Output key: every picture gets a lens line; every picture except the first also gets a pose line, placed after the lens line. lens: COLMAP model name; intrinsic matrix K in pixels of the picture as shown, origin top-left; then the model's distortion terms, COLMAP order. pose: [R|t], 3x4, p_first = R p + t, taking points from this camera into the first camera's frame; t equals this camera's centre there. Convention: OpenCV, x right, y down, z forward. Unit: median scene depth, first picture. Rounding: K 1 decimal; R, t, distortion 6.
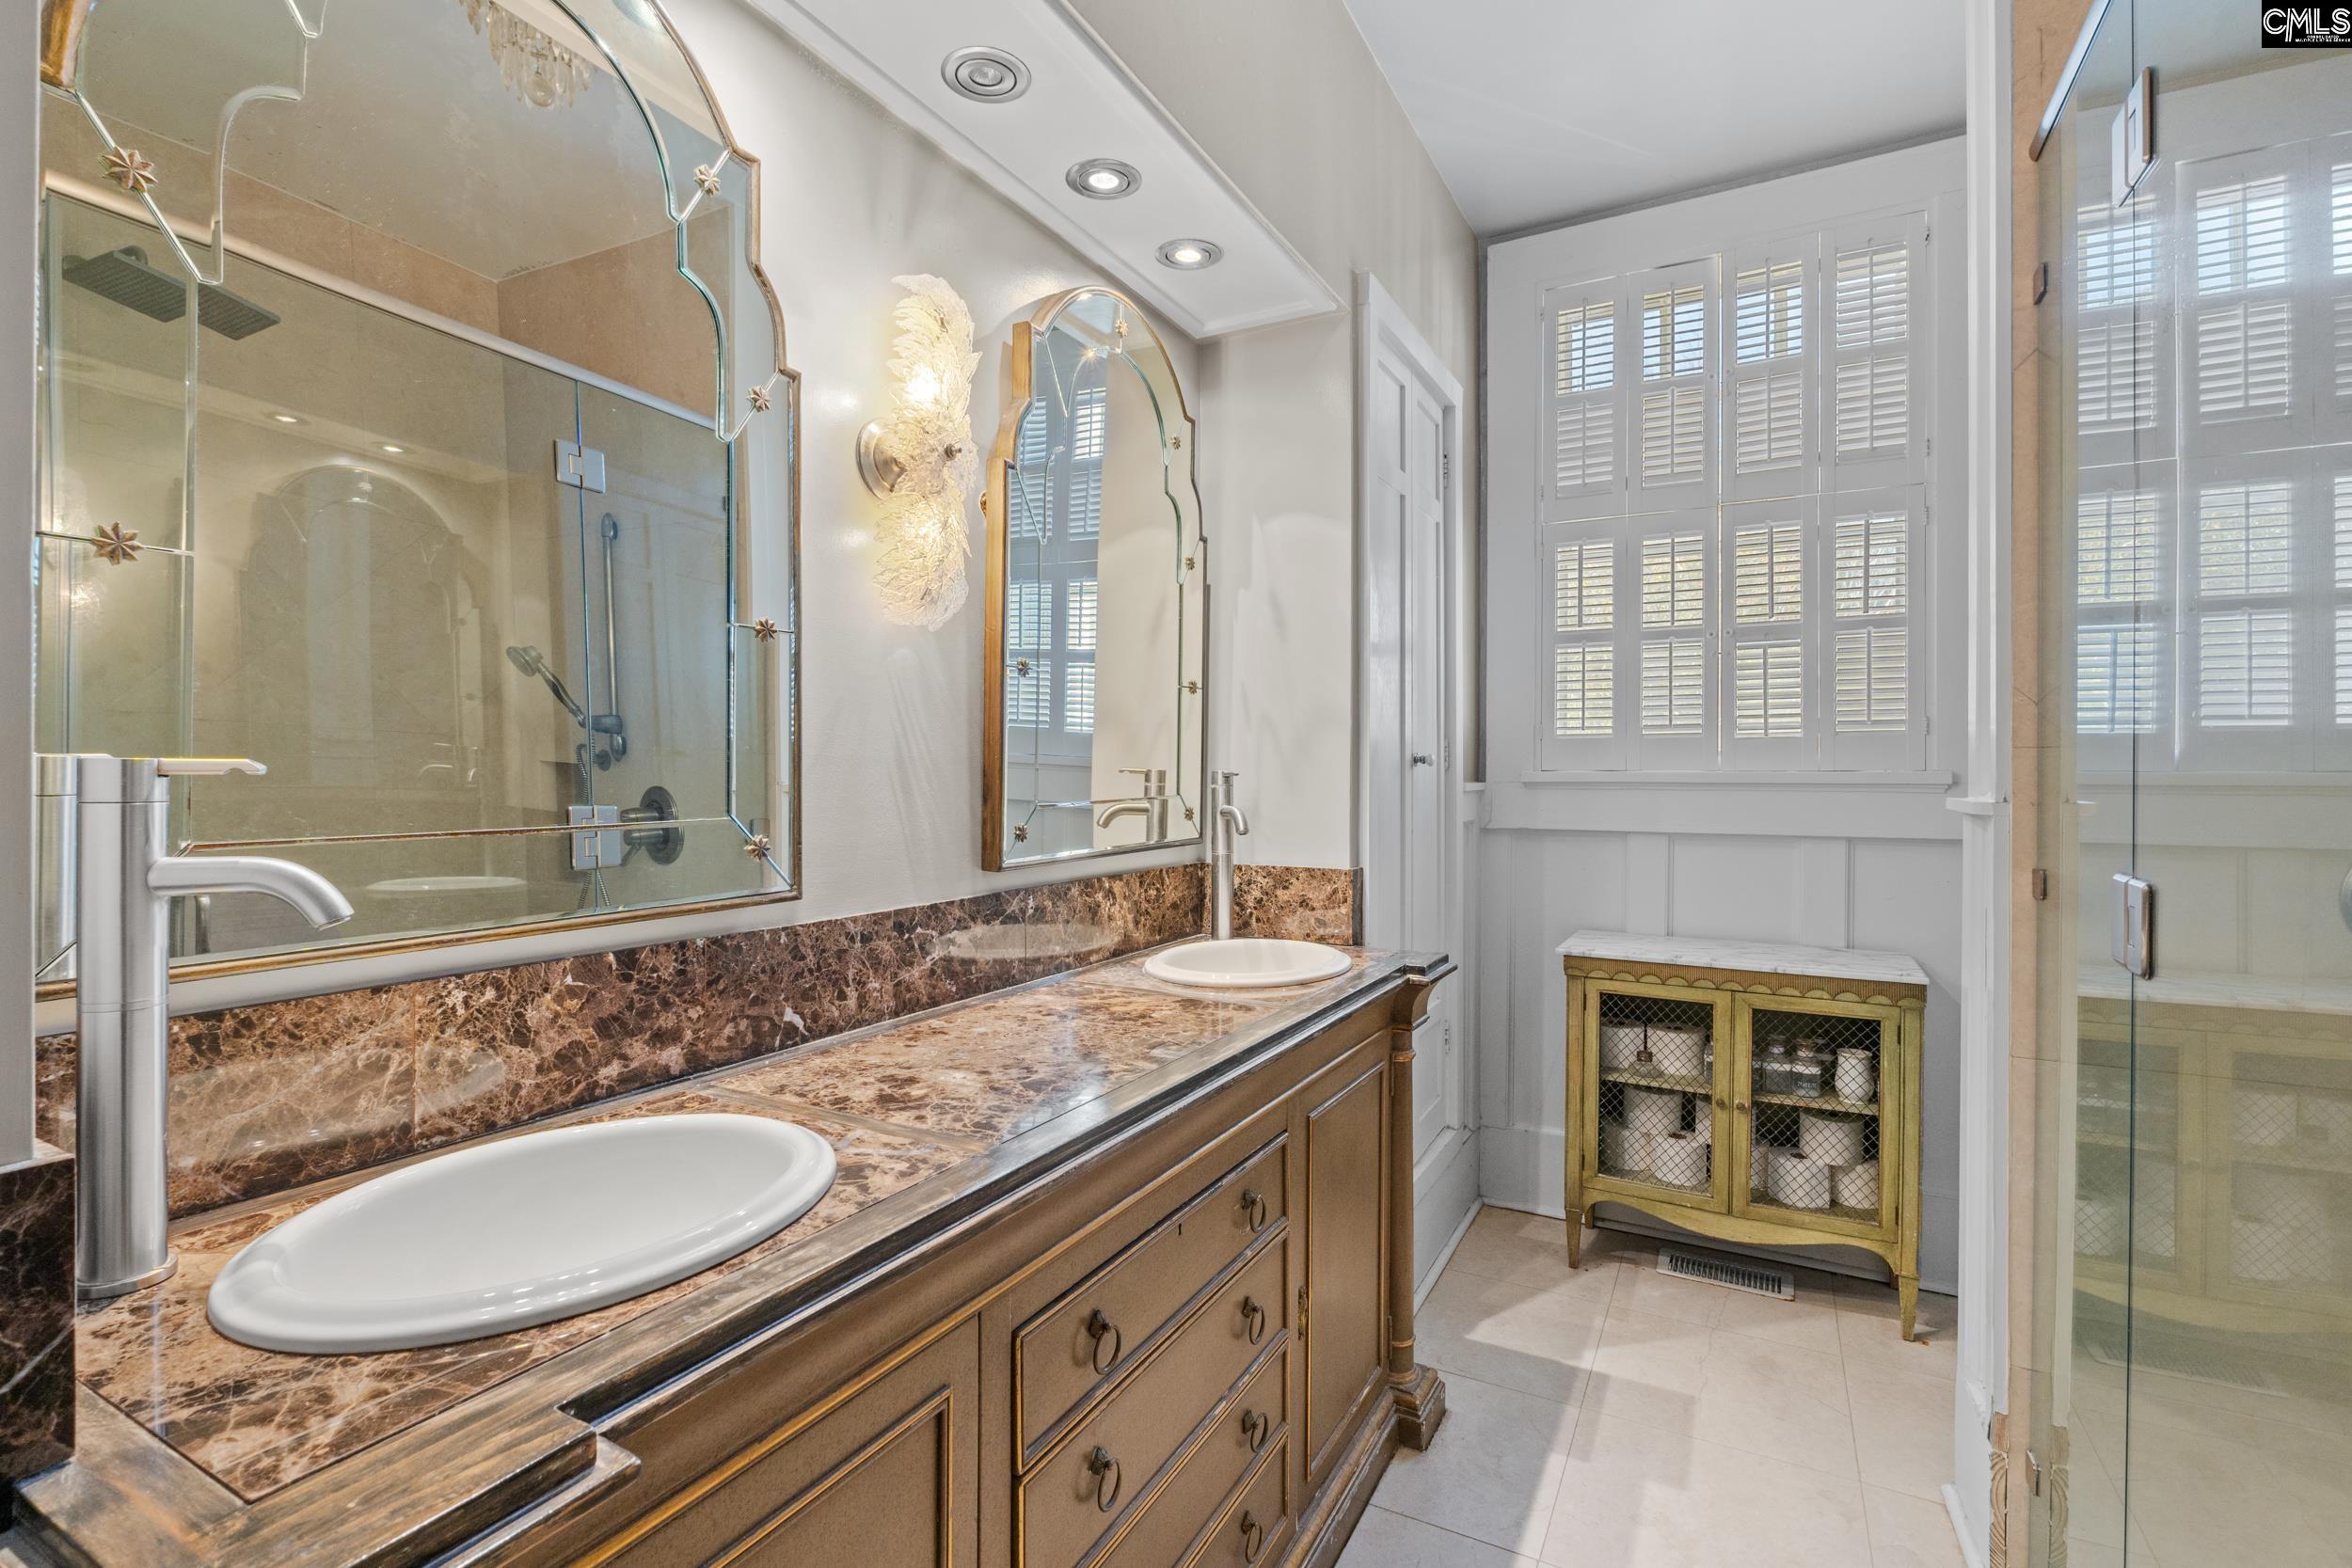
lens RADIAL K [[1083.7, 0, 1176.1], [0, 1083.7, 776.5], [0, 0, 1]] dist [-0.004618, -0.000983]
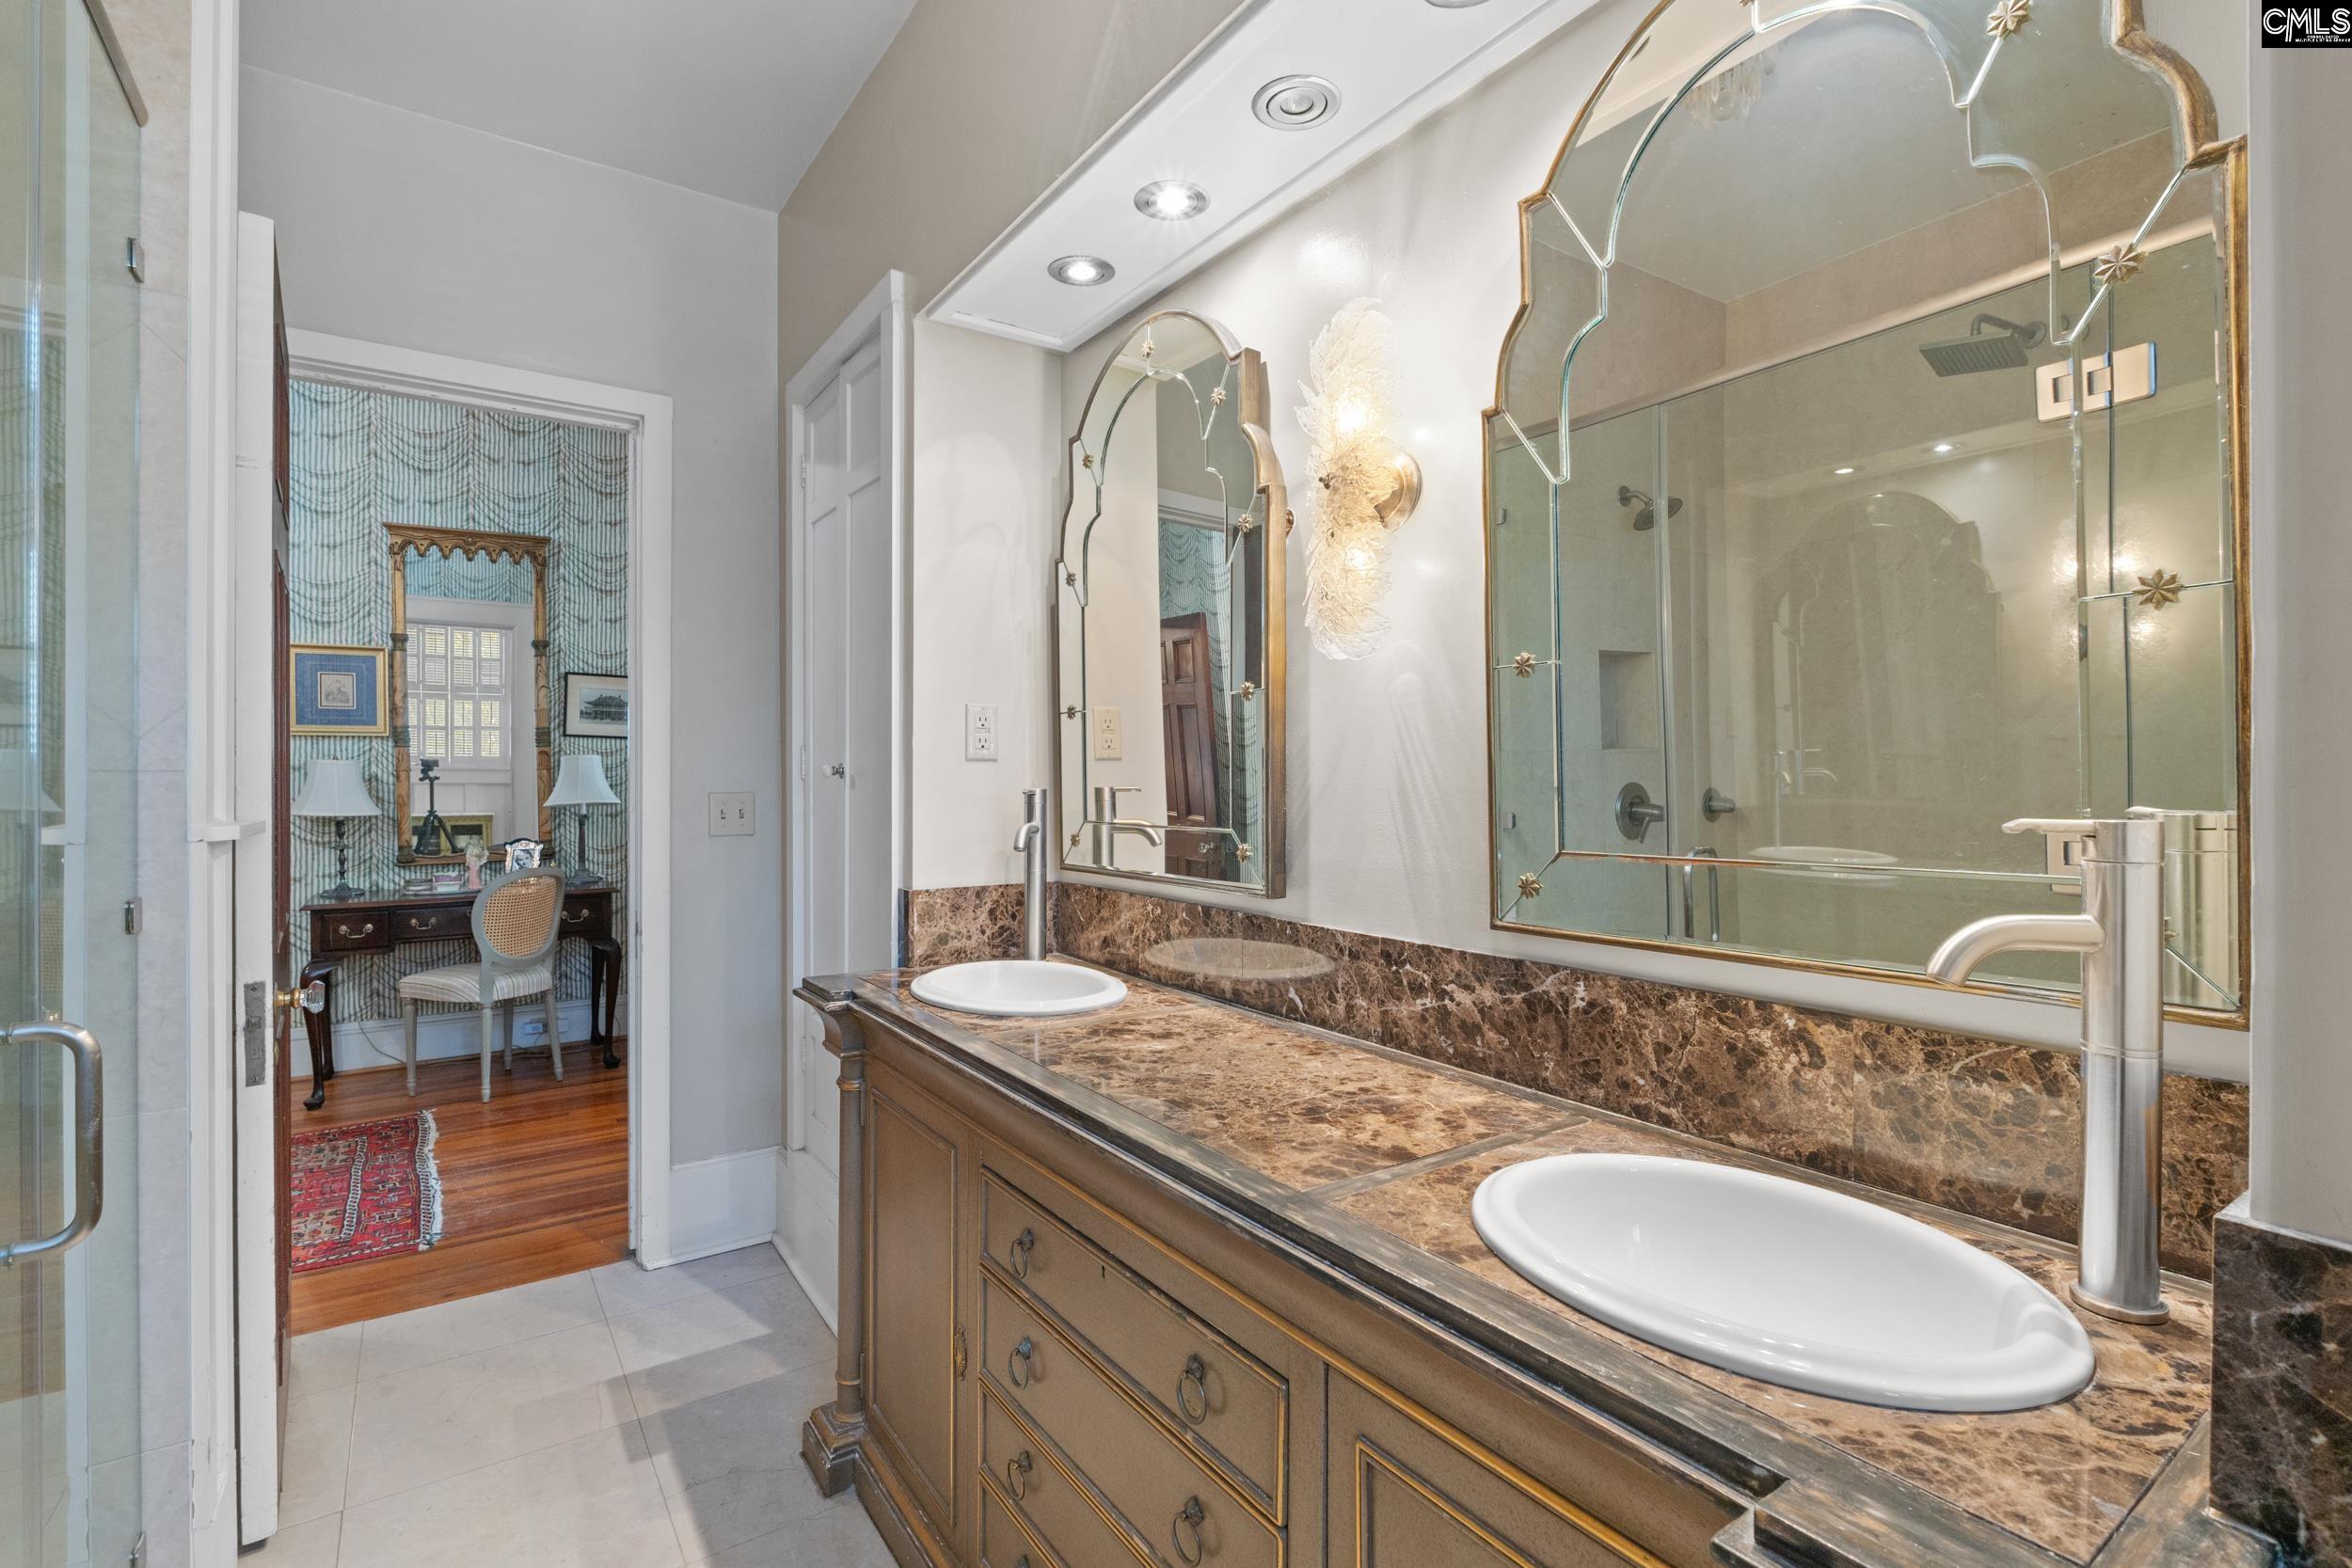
lens RADIAL K [[1083.7, 0, 1163.4], [0, 1083.7, 777.3], [0, 0, 1]] dist [-0.004618, -0.000983]
pose [[-0.459914, -0.001000, -0.887963, 0.715575], [-0.005583, 0.999983, 0.001765, -0.025669], [0.887946, 0.005770, -0.459911, 1.263178]]
